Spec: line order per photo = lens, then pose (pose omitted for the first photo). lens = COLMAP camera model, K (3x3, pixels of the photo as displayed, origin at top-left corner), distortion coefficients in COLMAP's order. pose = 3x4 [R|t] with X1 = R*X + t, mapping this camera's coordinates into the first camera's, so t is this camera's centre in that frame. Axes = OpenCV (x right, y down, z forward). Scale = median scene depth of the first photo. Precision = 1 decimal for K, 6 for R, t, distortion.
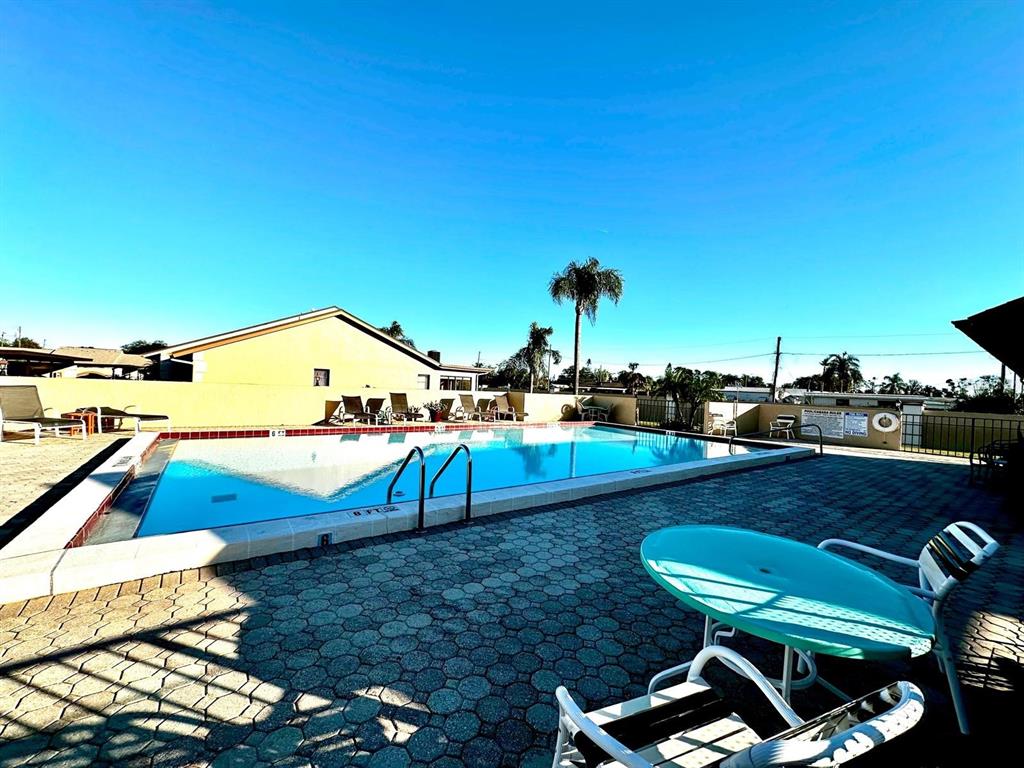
lens RADIAL K [[411.7, 0, 508.6], [0, 411.7, 385.6], [0, 0, 1]] dist [0.000135, 0.000026]
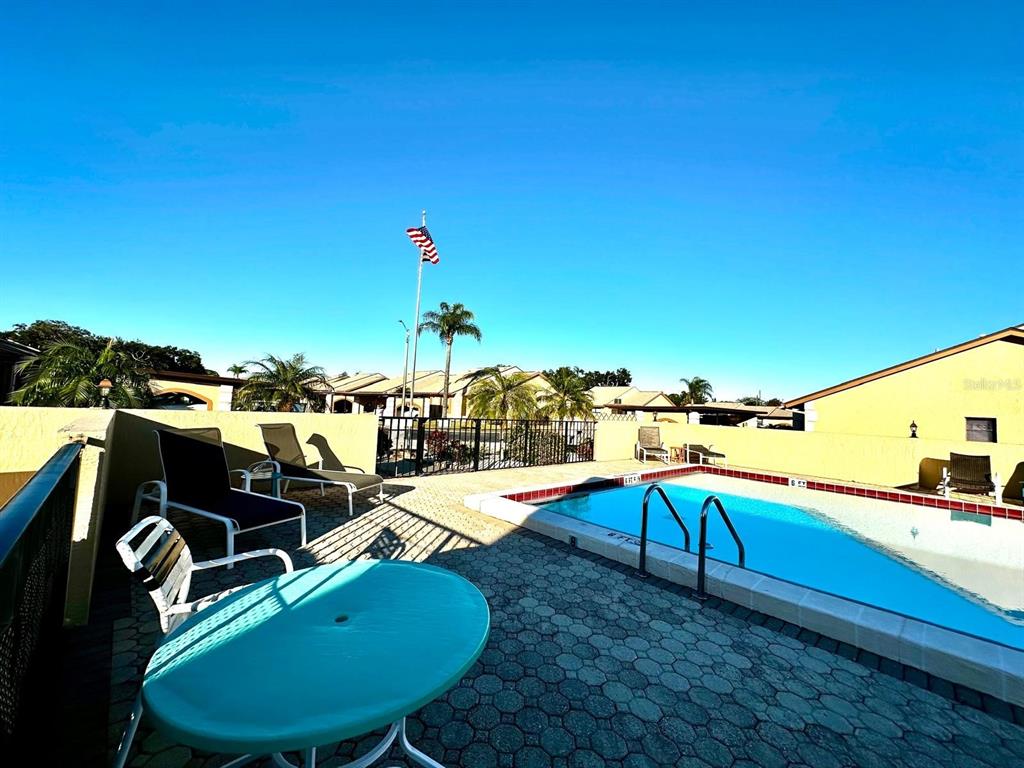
lens RADIAL K [[411.7, 0, 507.5], [0, 411.7, 385.6], [0, 0, 1]] dist [0.000135, 0.000026]
pose [[0.103587, -0.086504, -0.990852, 0.197779], [-0.046023, 0.994727, -0.091654, 0.007974], [0.993555, 0.055096, 0.099059, 0.161544]]
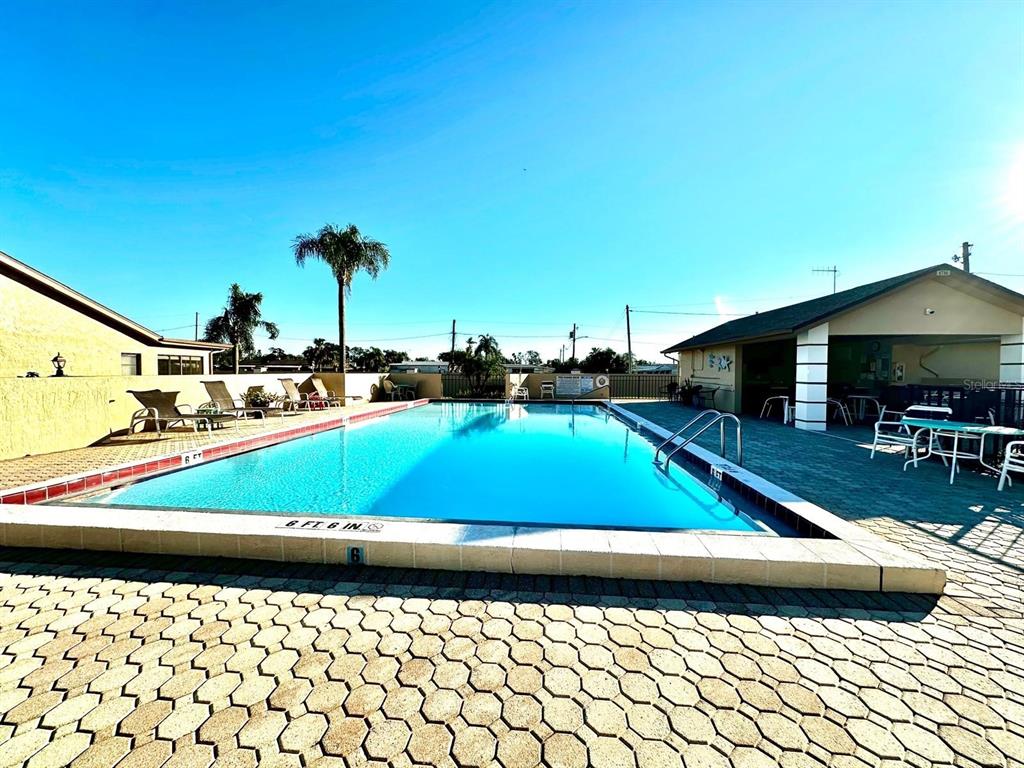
lens RADIAL K [[411.7, 0, 513.4], [0, 411.7, 382.4], [0, 0, 1]] dist [0.000135, 0.000026]
pose [[0.660637, -0.060274, 0.748282, -0.472807], [0.021098, 0.997869, 0.061751, -0.013037], [-0.750409, -0.025007, 0.660500, 0.191927]]
